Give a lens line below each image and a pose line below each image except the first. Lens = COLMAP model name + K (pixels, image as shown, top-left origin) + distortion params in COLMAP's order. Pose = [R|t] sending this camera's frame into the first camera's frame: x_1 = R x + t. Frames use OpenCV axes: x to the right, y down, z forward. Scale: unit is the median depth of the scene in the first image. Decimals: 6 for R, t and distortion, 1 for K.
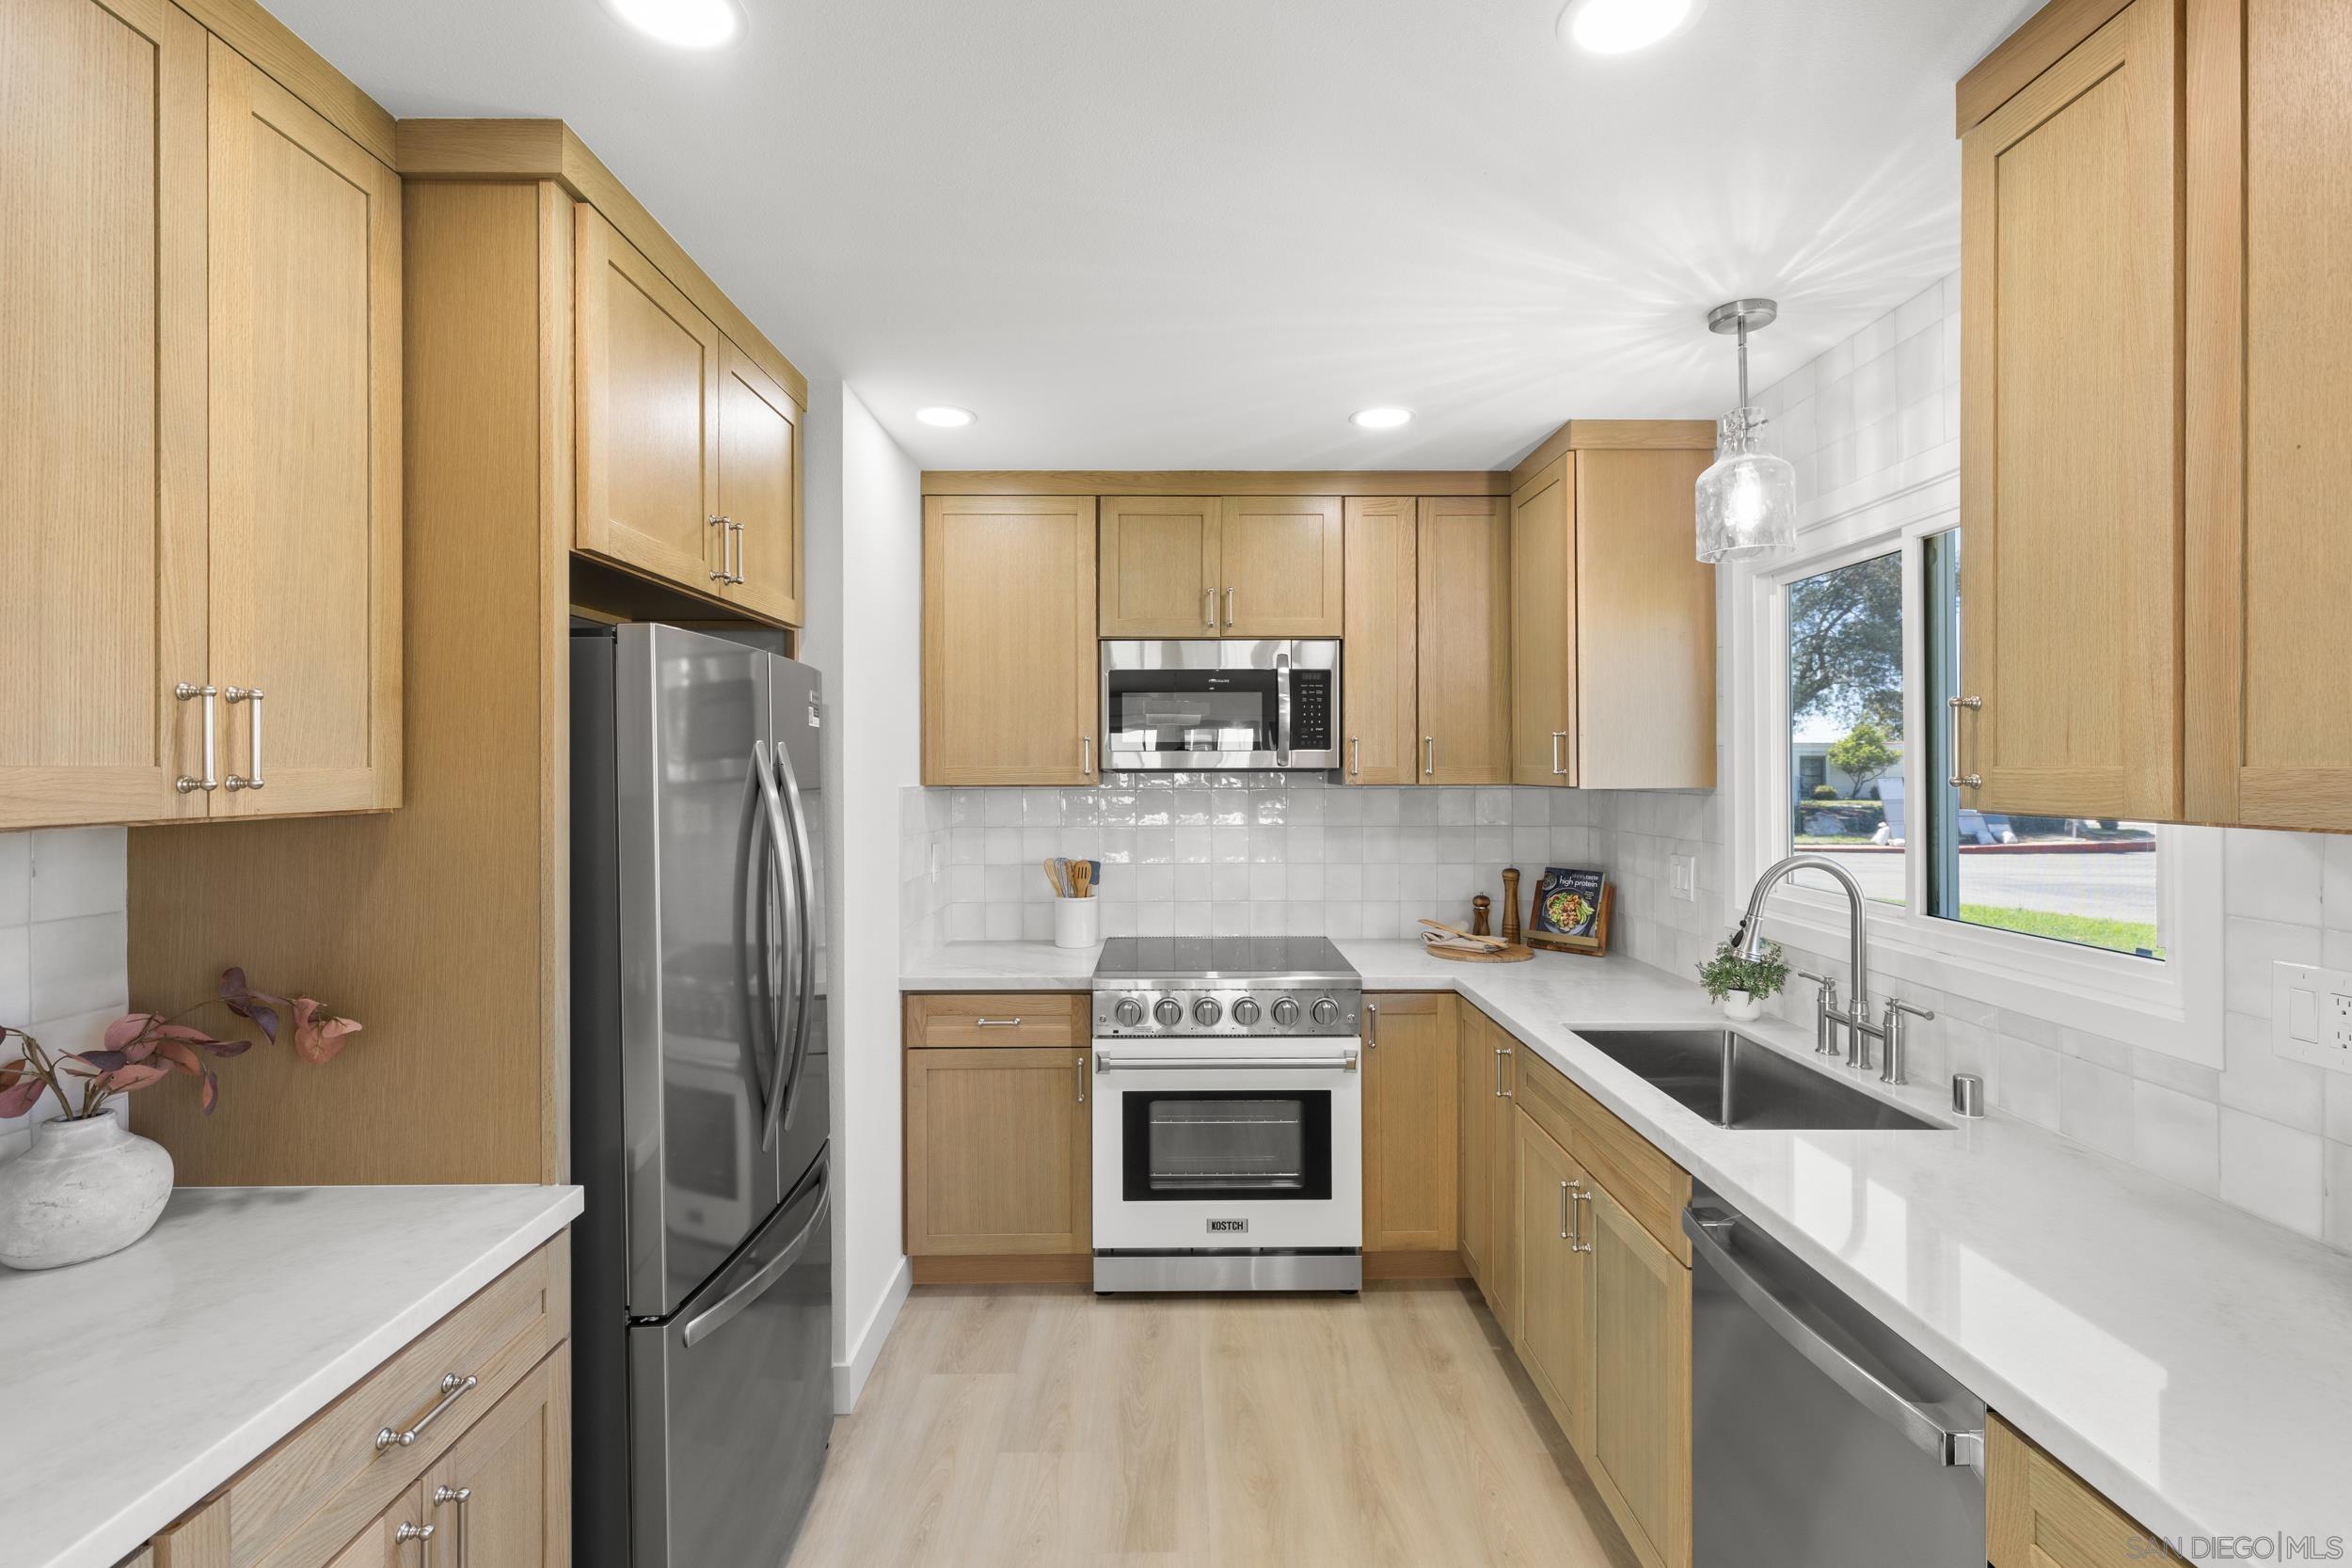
lens RADIAL K [[1058.5, 0, 1176.0], [0, 1058.5, 784.0], [0, 0, 1]] dist [0.002209, 0.000288]
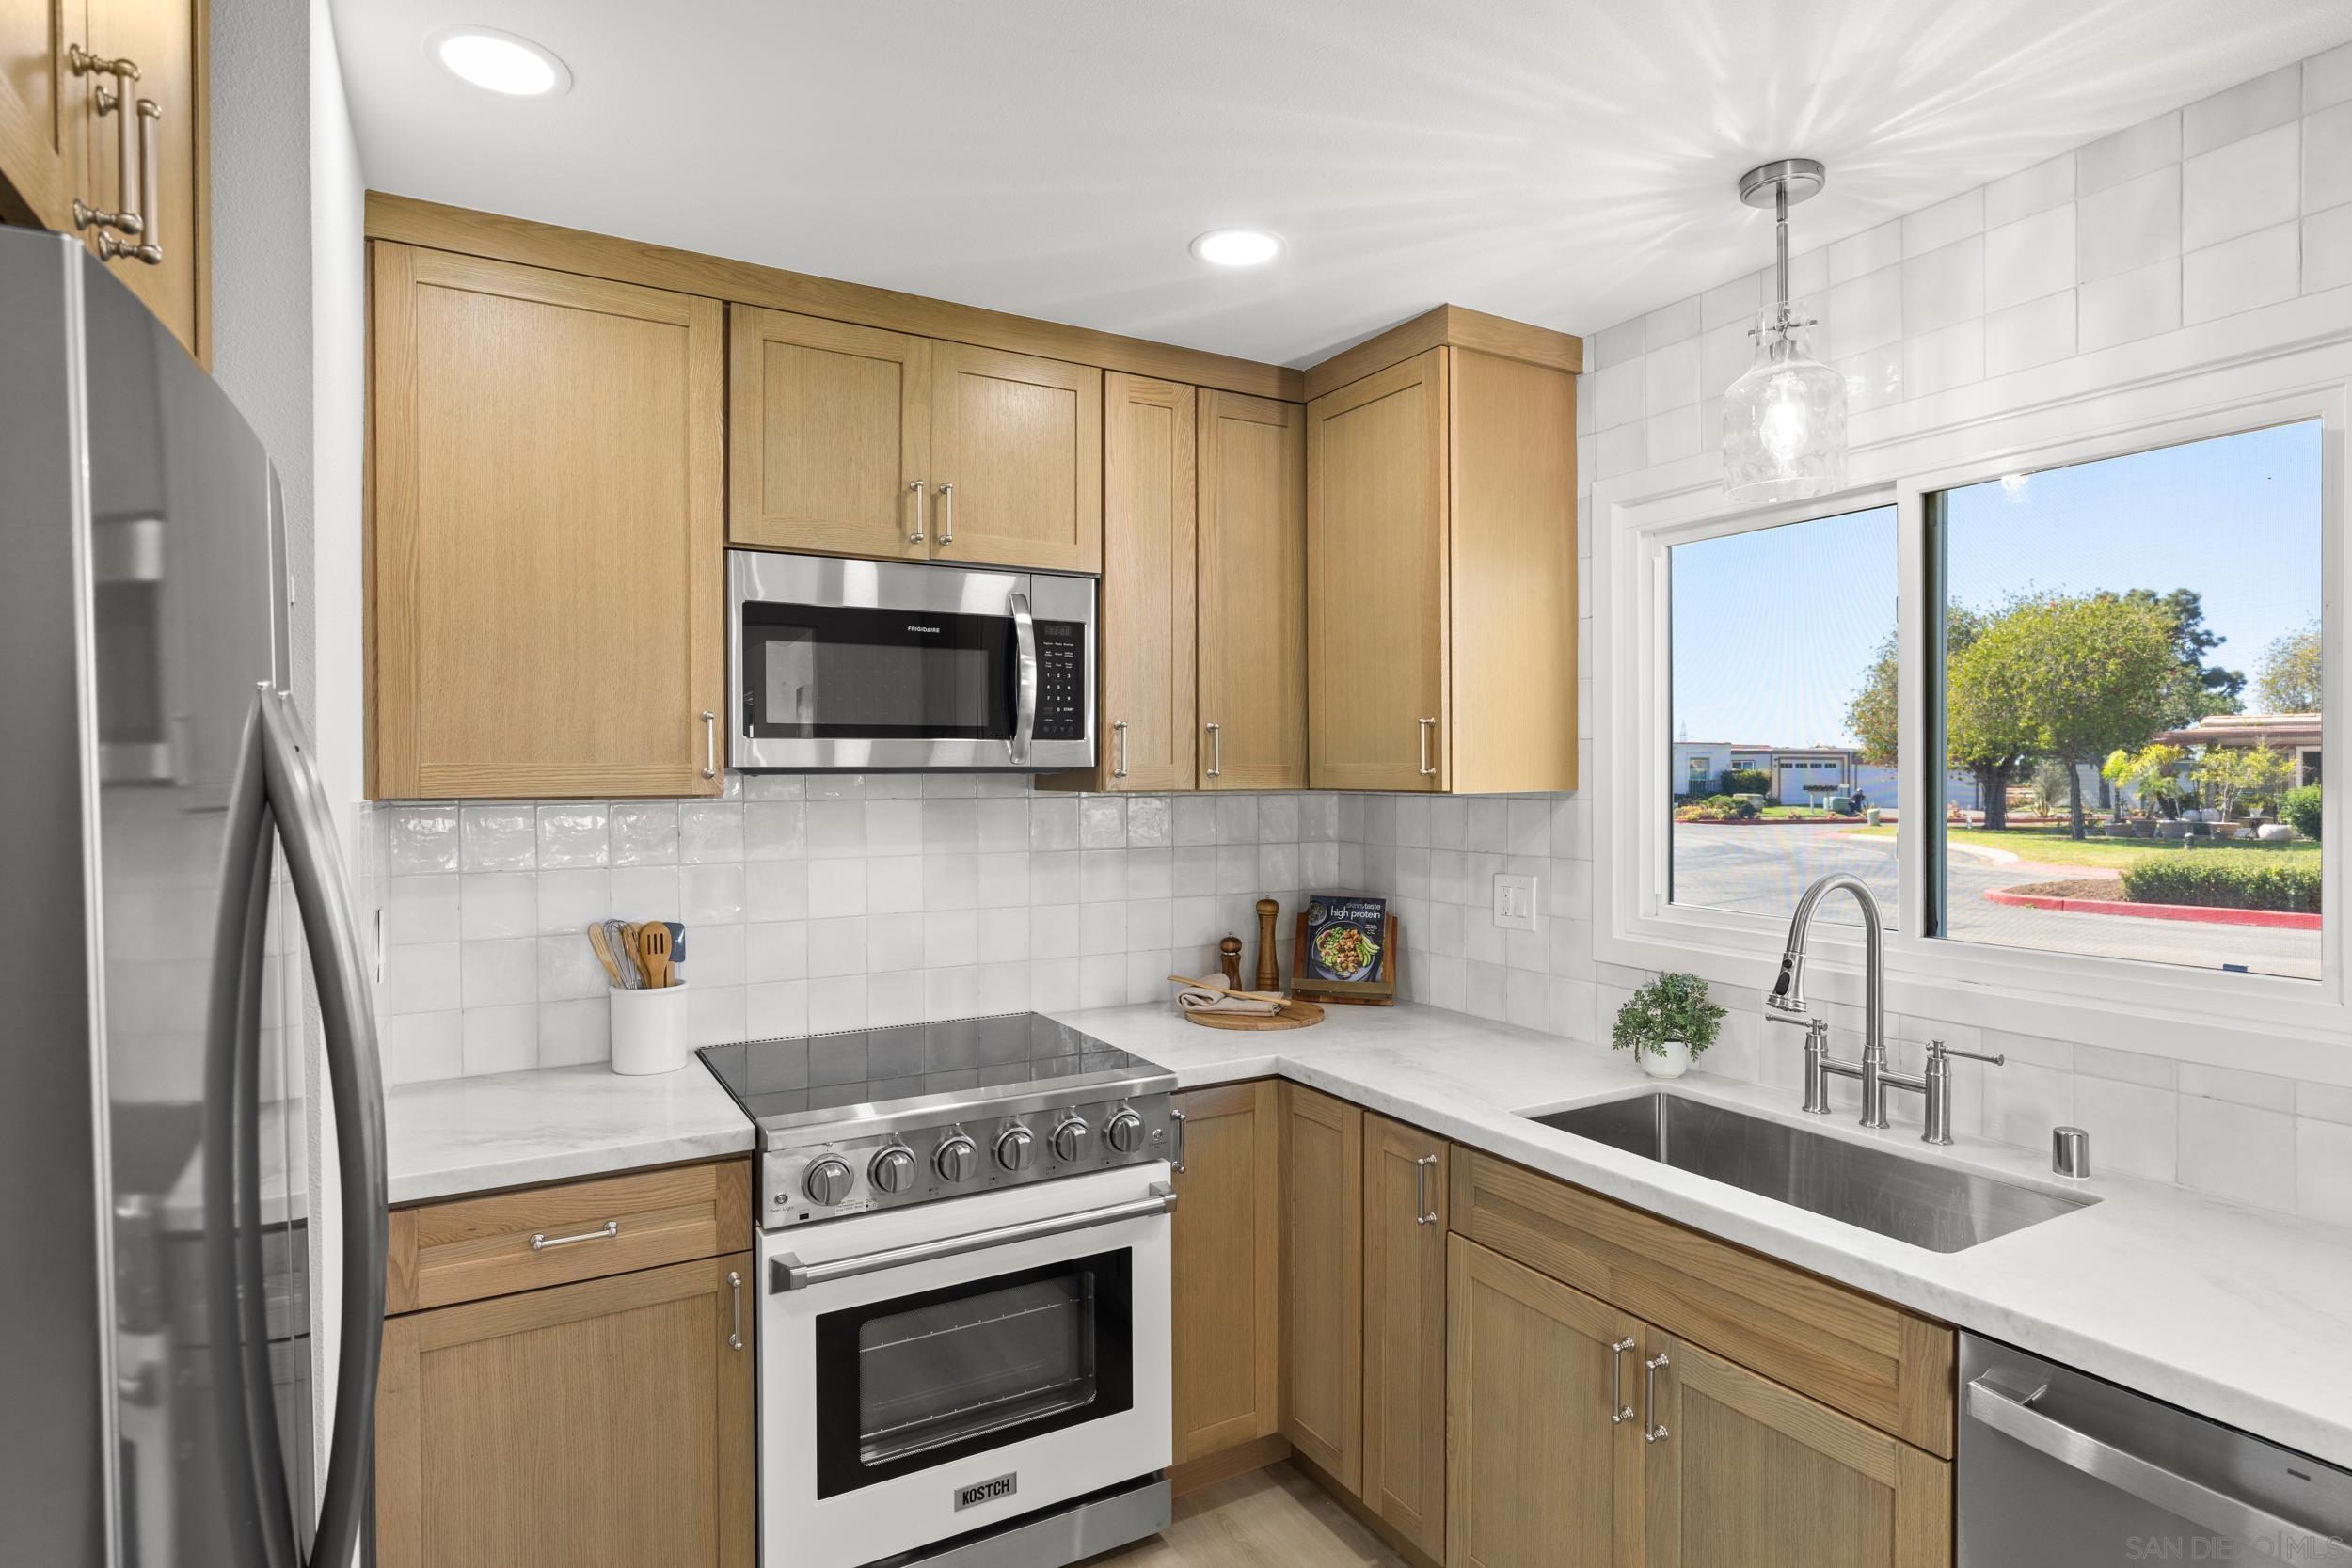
lens RADIAL K [[1246.3, 0, 1179.6], [0, 1246.3, 793.9], [0, 0, 1]] dist [0.000063, -0.000479]
pose [[0.868335, -0.009875, 0.495881, -0.201906], [0.008808, 0.999951, 0.004490, -0.000854], [-0.495901, 0.000469, 0.868379, 0.278785]]
